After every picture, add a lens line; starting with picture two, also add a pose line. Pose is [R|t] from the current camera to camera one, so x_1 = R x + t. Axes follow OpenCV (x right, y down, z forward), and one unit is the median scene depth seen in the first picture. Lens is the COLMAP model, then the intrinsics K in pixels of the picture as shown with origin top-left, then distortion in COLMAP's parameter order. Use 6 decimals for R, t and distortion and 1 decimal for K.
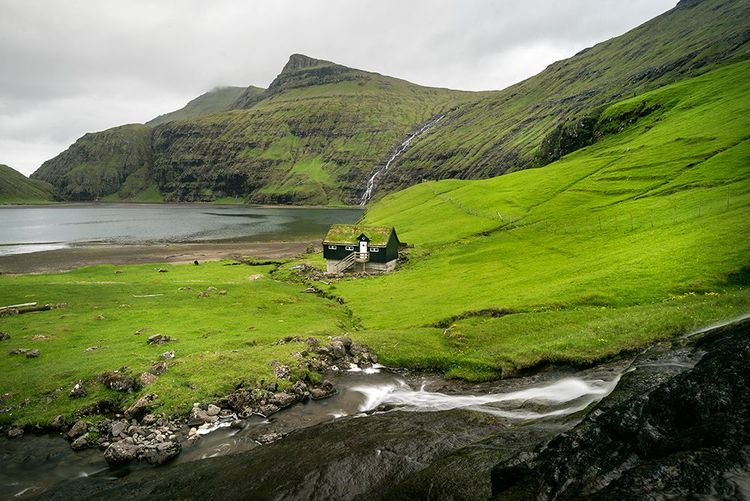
lens RADIAL K [[1063.8, 0, 374.9], [0, 1063.8, 250.5], [0, 0, 1]] dist [0.007230, 0.000000]
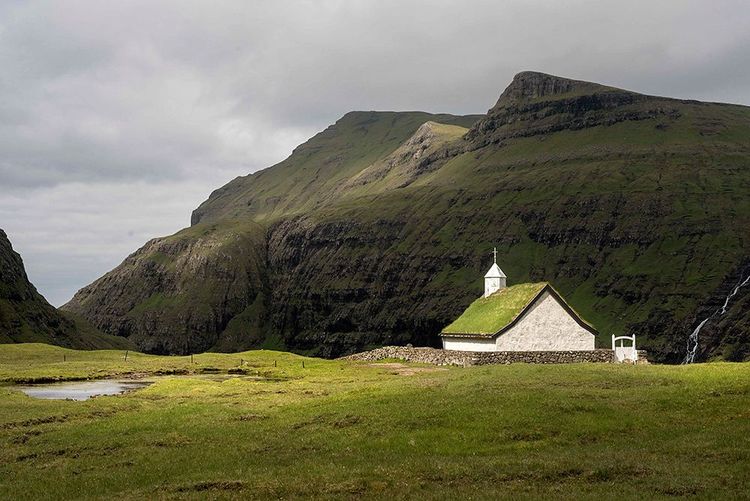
lens RADIAL K [[1063.8, 0, 375.4], [0, 1063.8, 250.0], [0, 0, 1]] dist [0.007230, 0.000000]
pose [[0.952330, -0.037316, -0.302780, 0.008343], [-0.029210, 0.976777, -0.212257, 0.010094], [0.303669, 0.210982, 0.929124, 0.490272]]
